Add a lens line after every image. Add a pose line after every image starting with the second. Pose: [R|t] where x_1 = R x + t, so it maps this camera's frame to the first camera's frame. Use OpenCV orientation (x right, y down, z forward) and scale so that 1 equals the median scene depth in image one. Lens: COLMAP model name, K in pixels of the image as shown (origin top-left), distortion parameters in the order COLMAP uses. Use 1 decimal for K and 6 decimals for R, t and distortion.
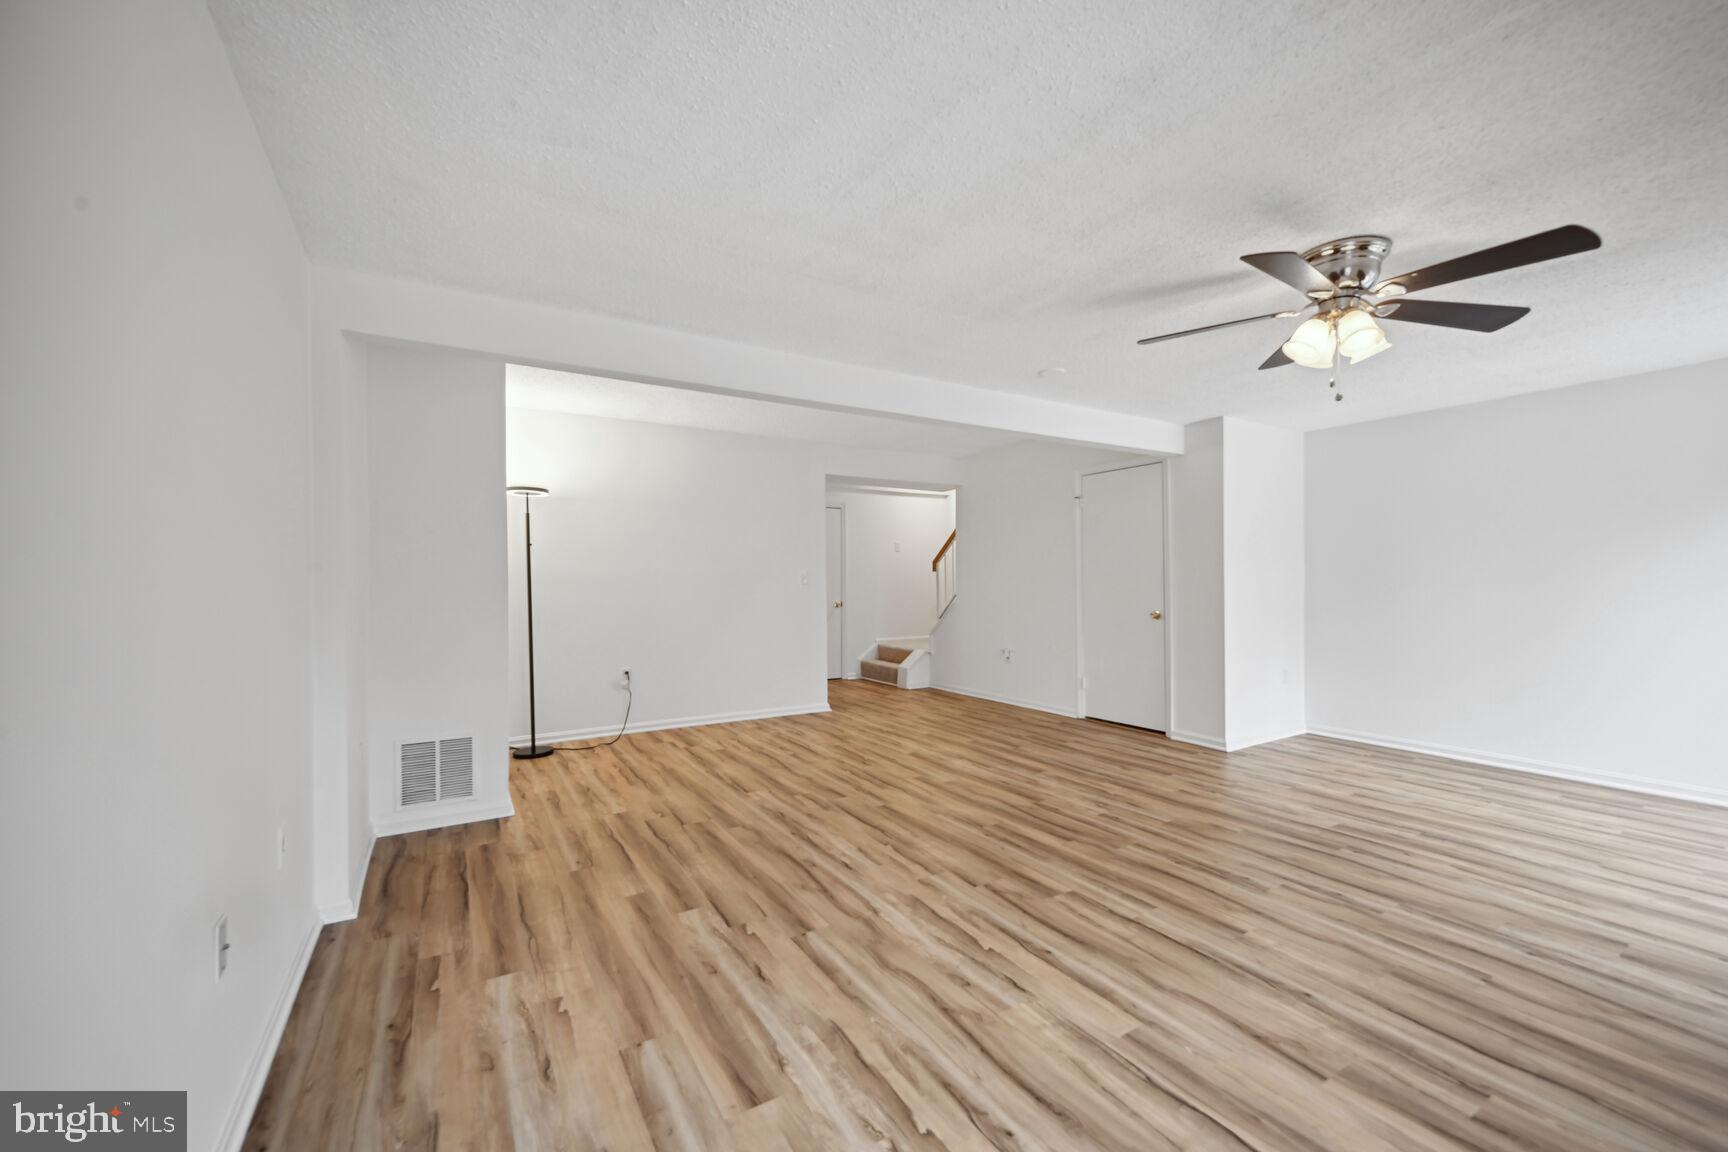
lens RADIAL K [[707.0, 0, 868.5], [0, 707.0, 576.4], [0, 0, 1]] dist [-0.004643, 0.000120]
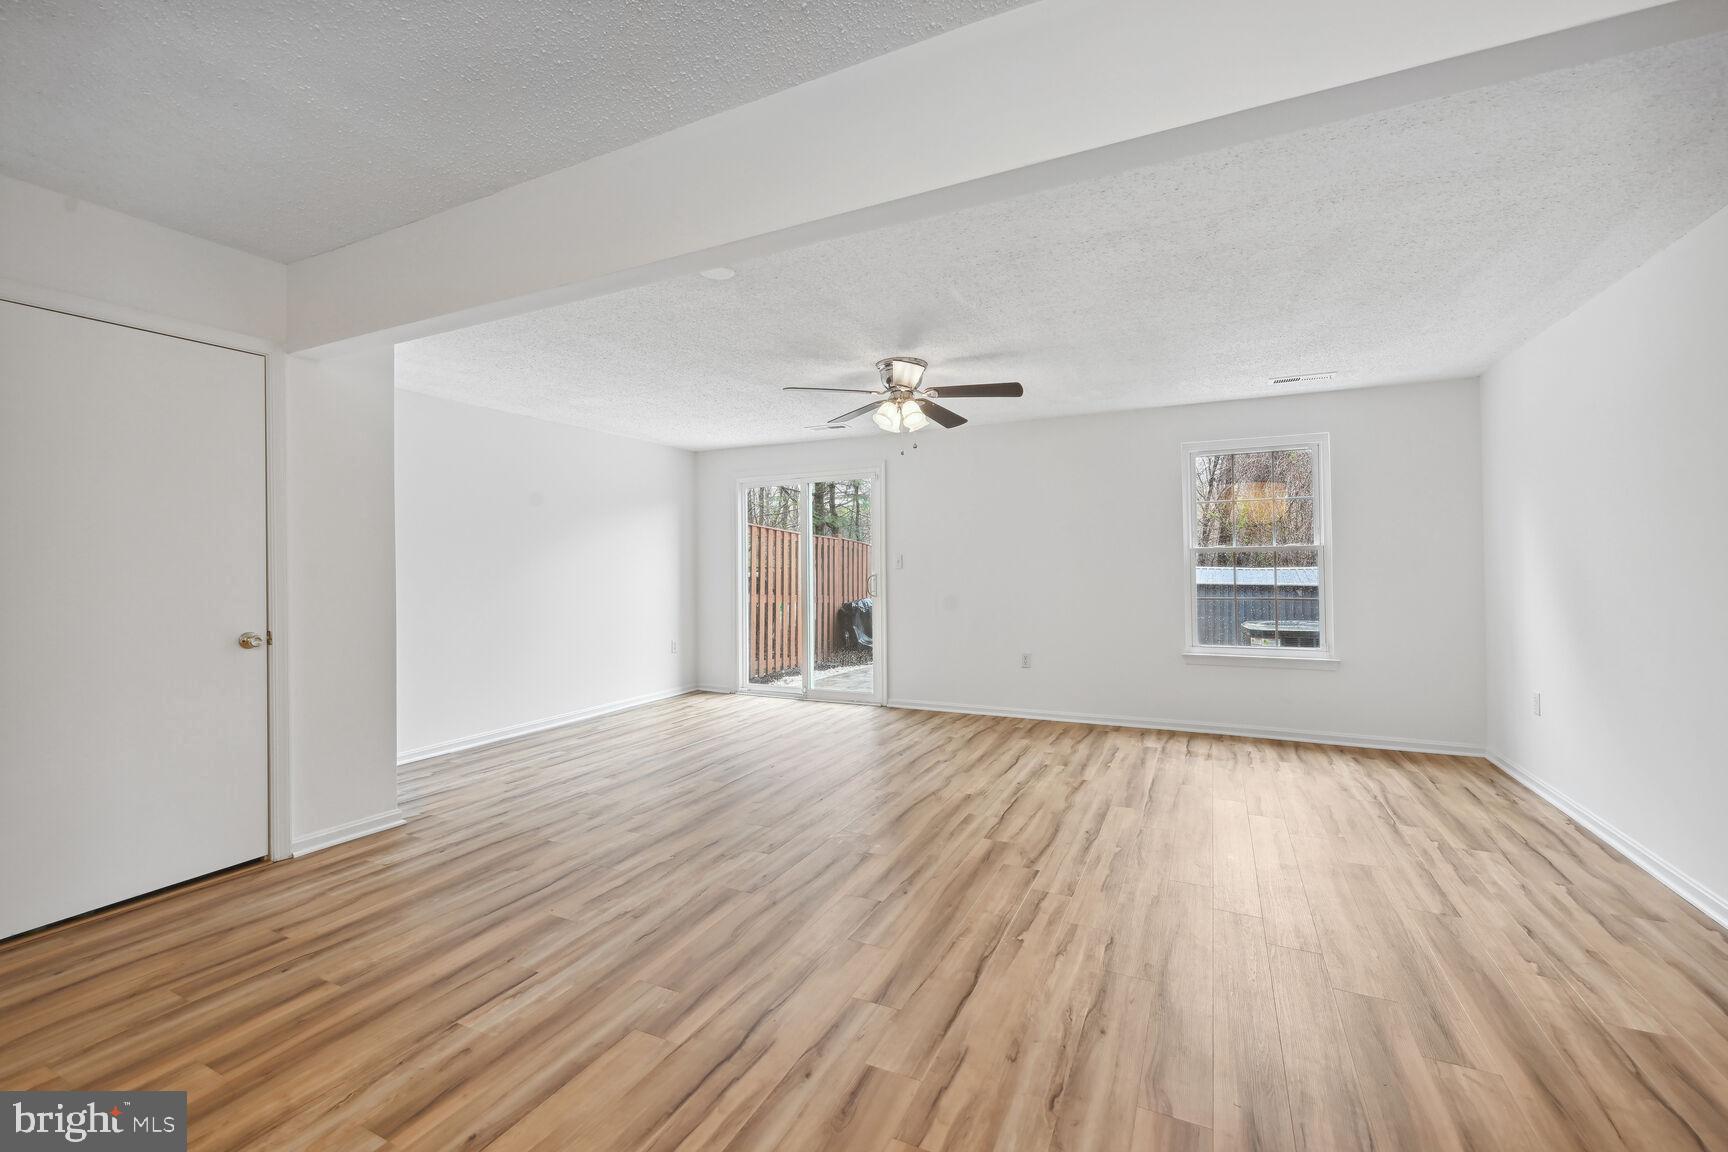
lens RADIAL K [[707.0, 0, 870.1], [0, 707.0, 568.4], [0, 0, 1]] dist [-0.004643, 0.000120]
pose [[-0.547774, 0.008354, 0.836585, -0.513837], [0.008818, 0.999952, -0.004212, 0.008343], [-0.836580, 0.005070, -0.547821, 1.593071]]
